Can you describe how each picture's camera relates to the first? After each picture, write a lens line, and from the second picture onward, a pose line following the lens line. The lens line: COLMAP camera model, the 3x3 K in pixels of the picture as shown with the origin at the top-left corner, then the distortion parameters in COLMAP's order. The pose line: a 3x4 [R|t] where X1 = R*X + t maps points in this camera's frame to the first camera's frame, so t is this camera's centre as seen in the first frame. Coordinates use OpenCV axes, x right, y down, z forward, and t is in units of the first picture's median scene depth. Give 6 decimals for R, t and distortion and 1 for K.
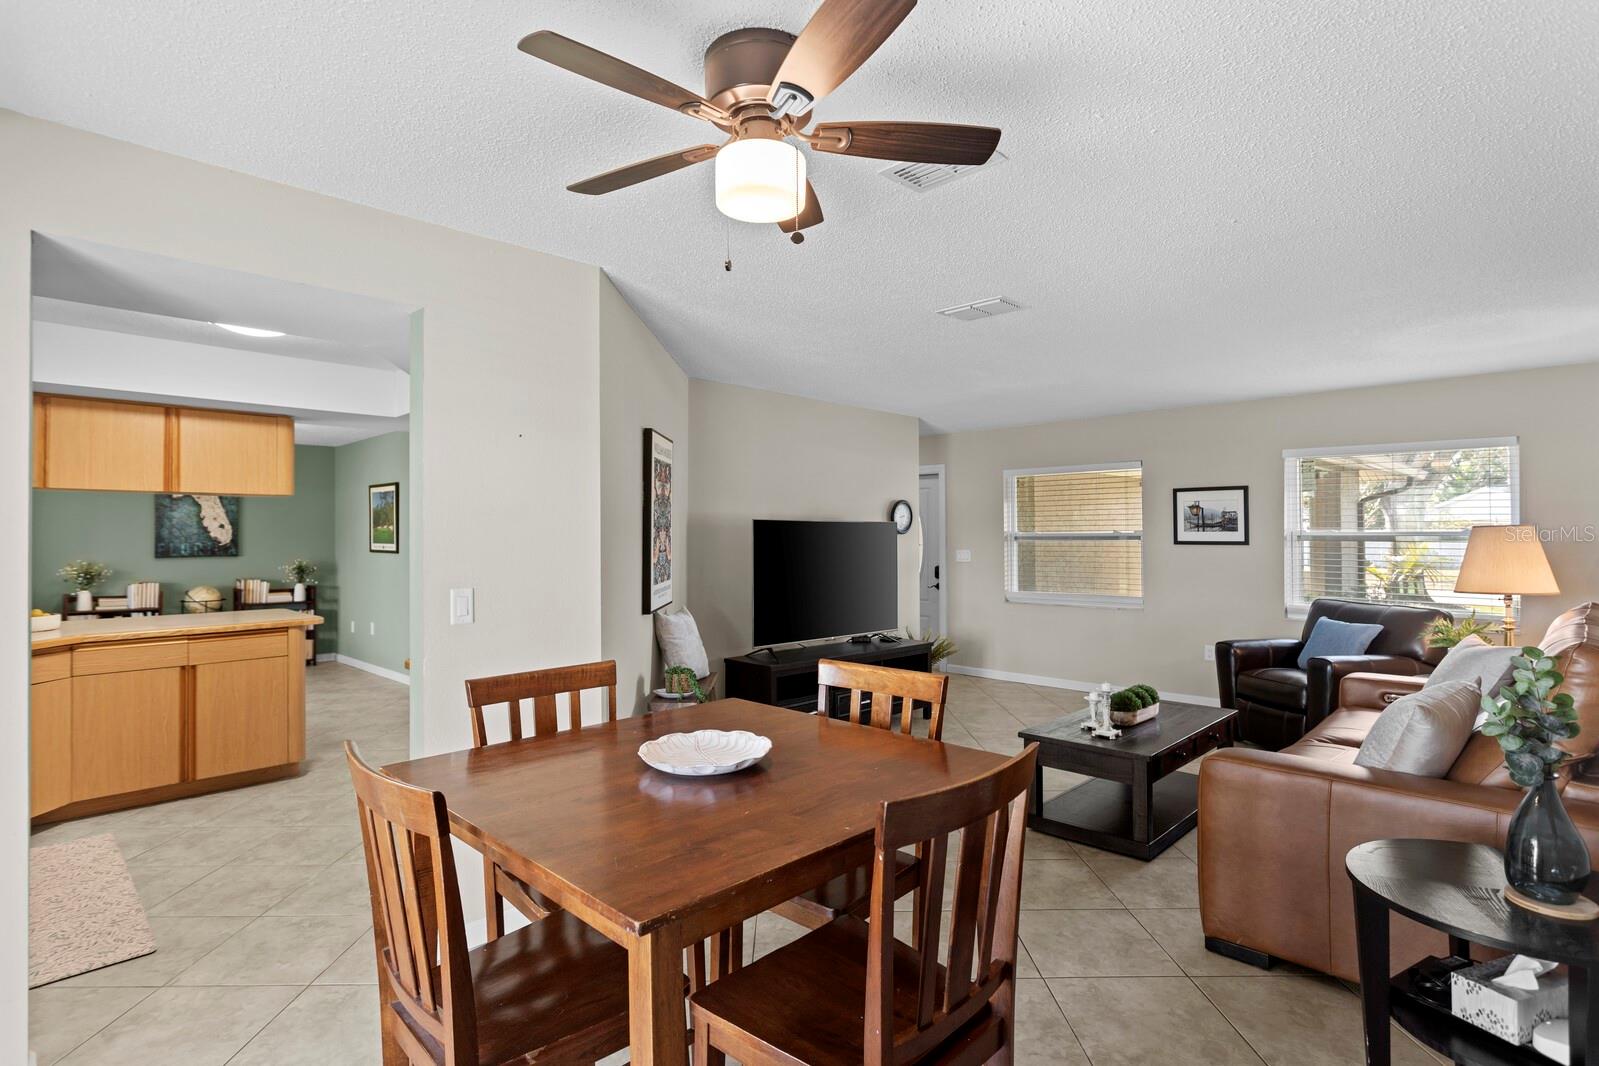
lens RADIAL K [[786.8, 0, 800.3], [0, 786.8, 528.6], [0, 0, 1]] dist [-0.009122, -0.000176]
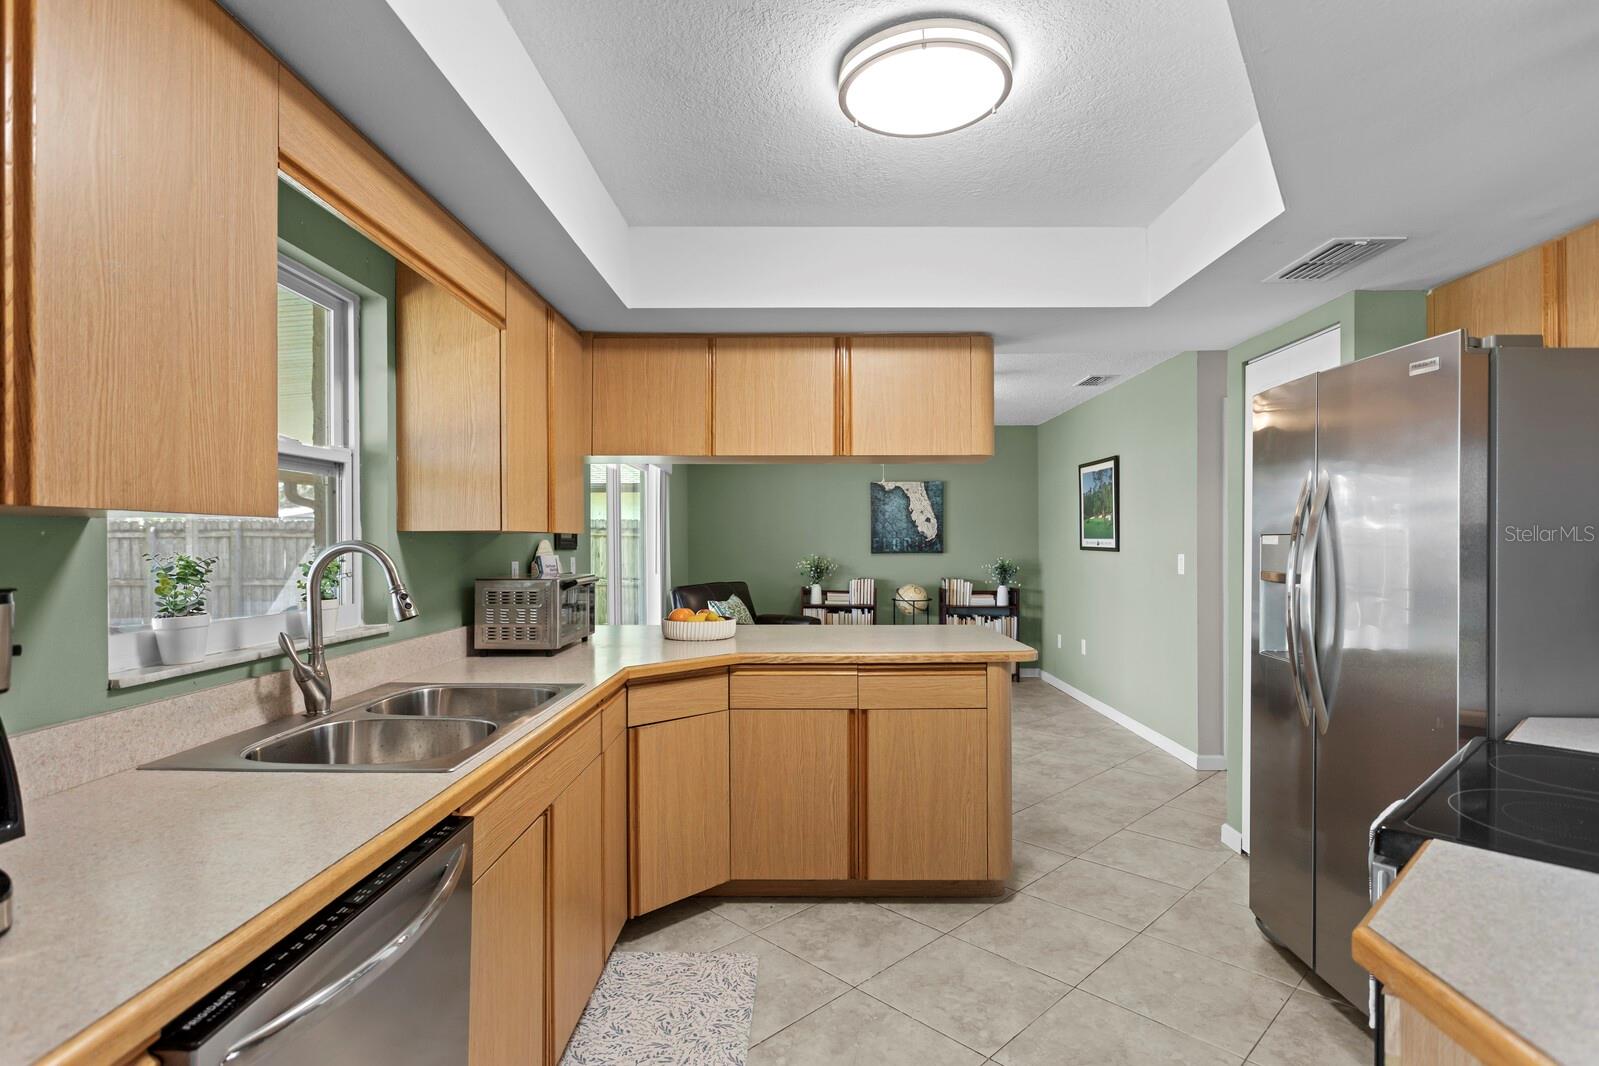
lens RADIAL K [[805.4, 0, 797.2], [0, 805.4, 536.0], [0, 0, 1]] dist [-0.005715, 0.000883]
pose [[0.684155, -0.001995, -0.729334, -0.164040], [0.006853, 0.999970, 0.003693, 0.012220], [0.729305, -0.007525, 0.684148, 0.256486]]
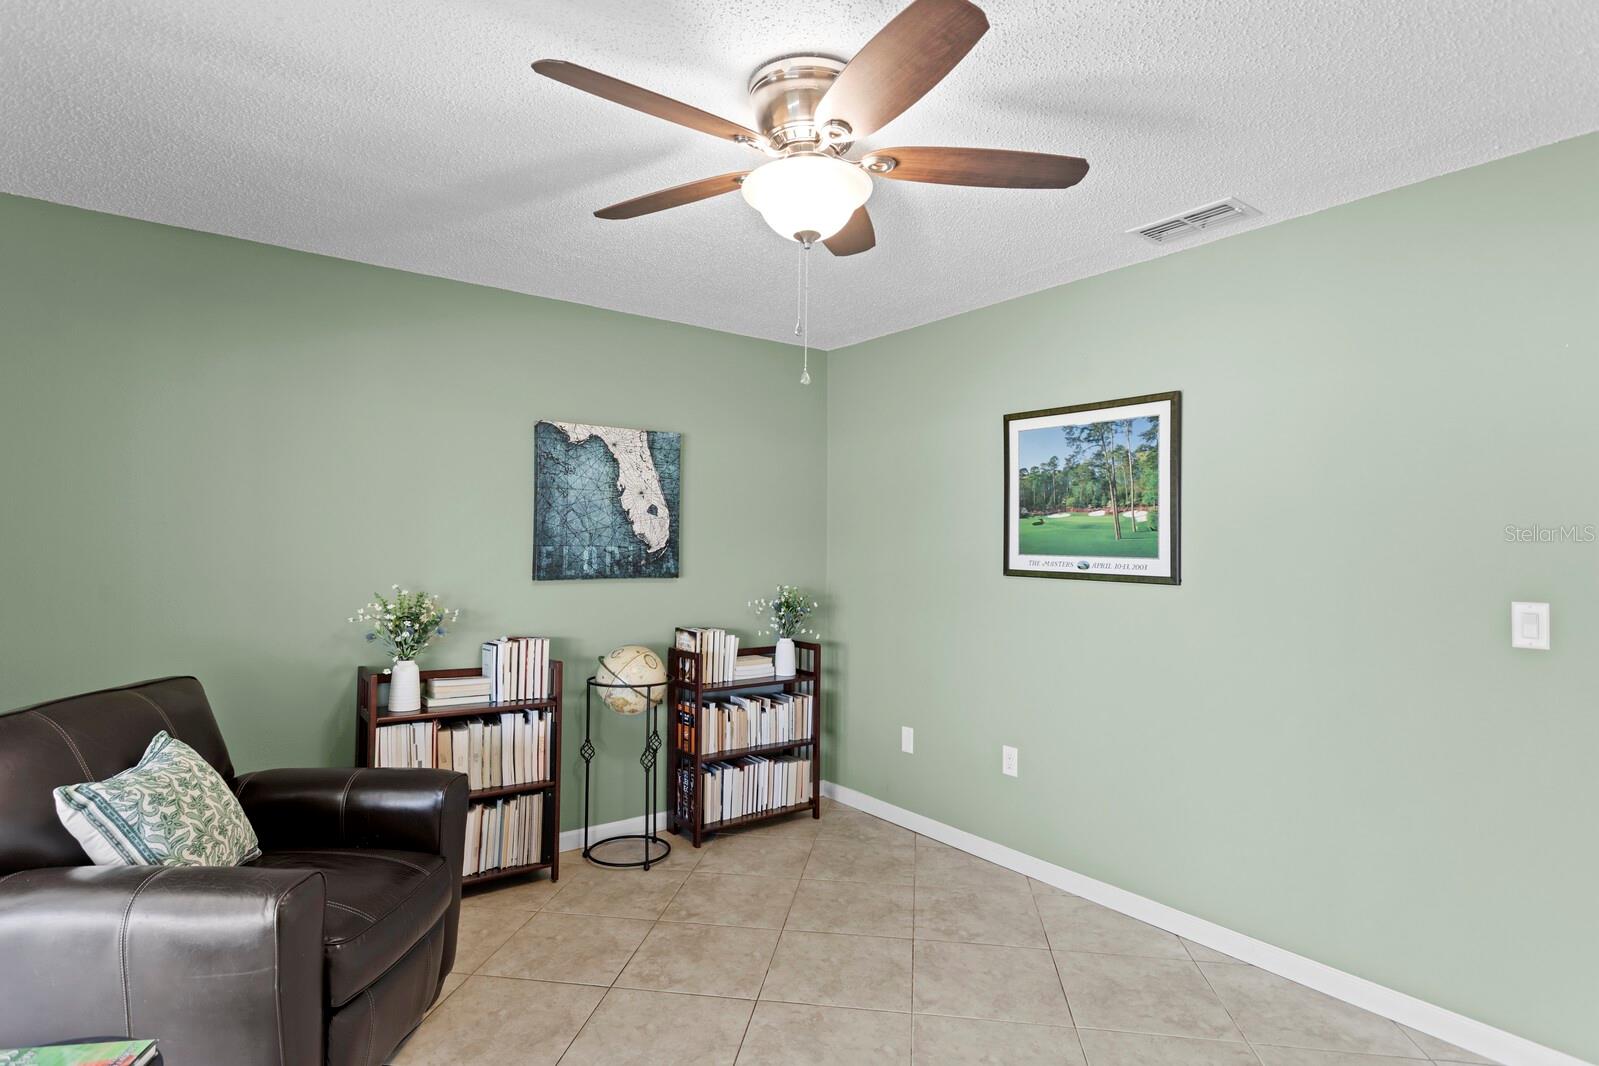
lens RADIAL K [[819.4, 0, 794.5], [0, 819.4, 535.3], [0, 0, 1]] dist [0.001450, 0.000298]
pose [[0.987618, 0.014400, -0.156213, -0.628954], [-0.014777, 0.999890, -0.001254, 0.011712], [0.156178, 0.003547, 0.987723, 0.589975]]
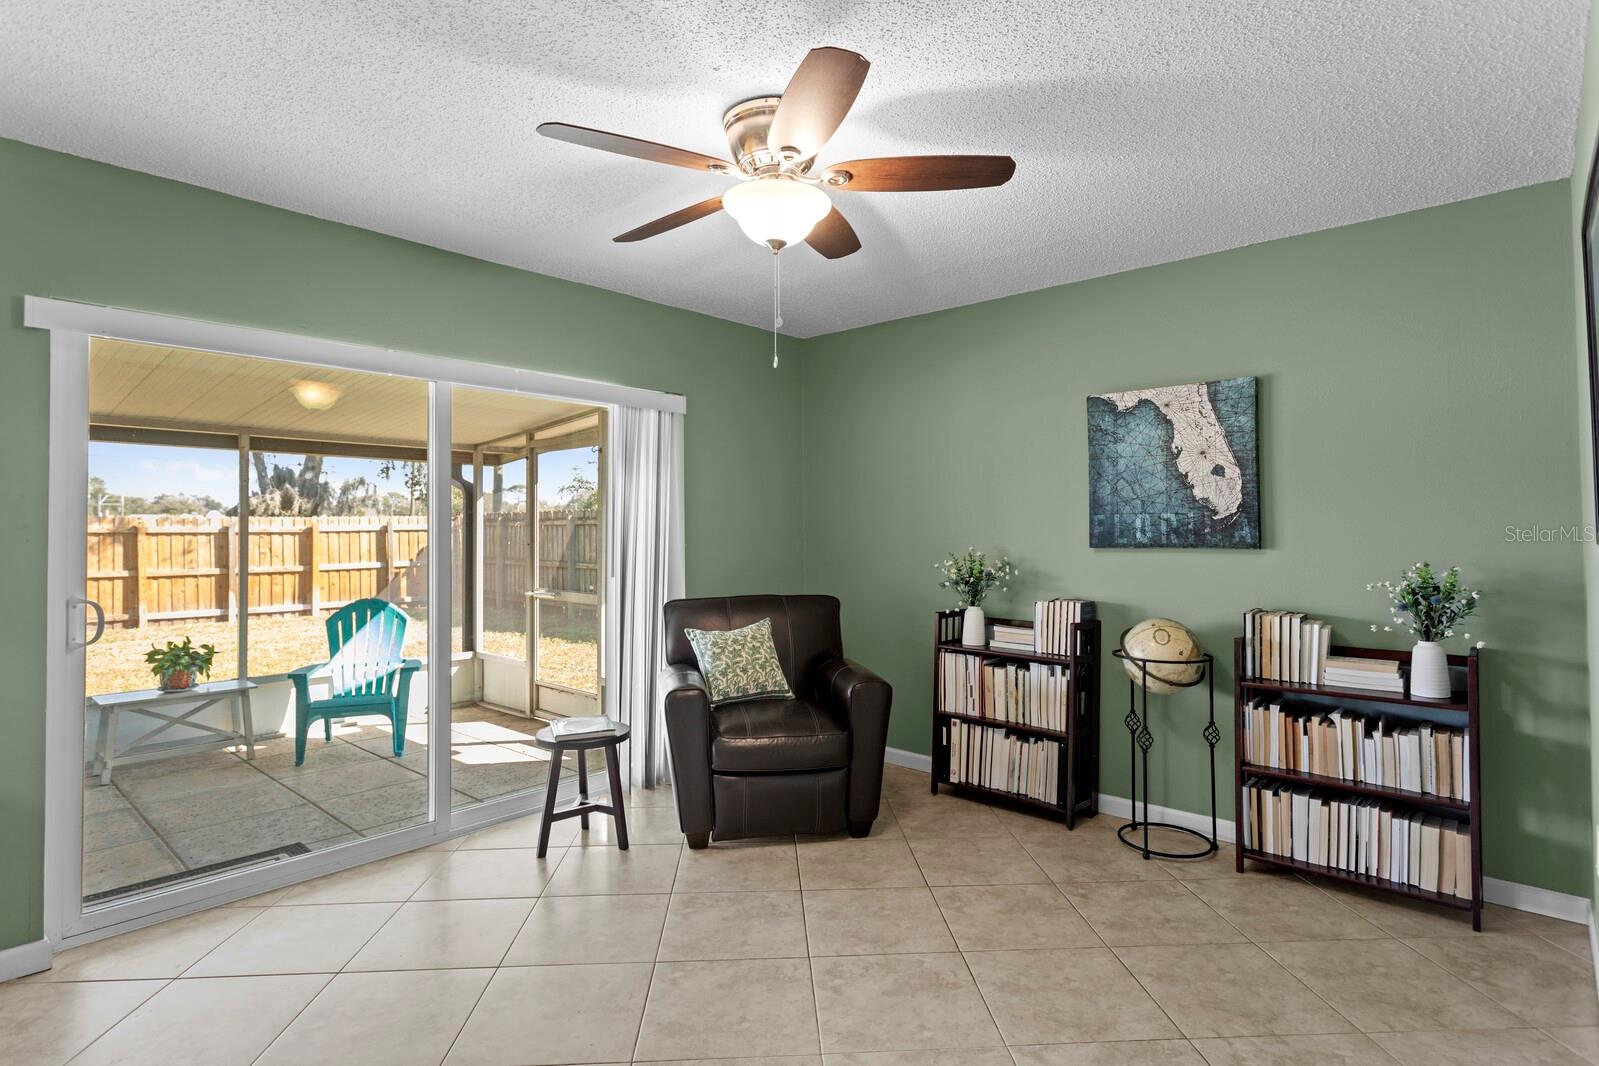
lens RADIAL K [[806.0, 0, 798.0], [0, 806.0, 512.1], [0, 0, 1]] dist [-0.006821, 0.000905]
pose [[0.052849, -0.015181, -0.998487, -0.373177], [0.015298, 0.999779, -0.014391, 0.021935], [0.998485, -0.014515, 0.053070, 0.824841]]
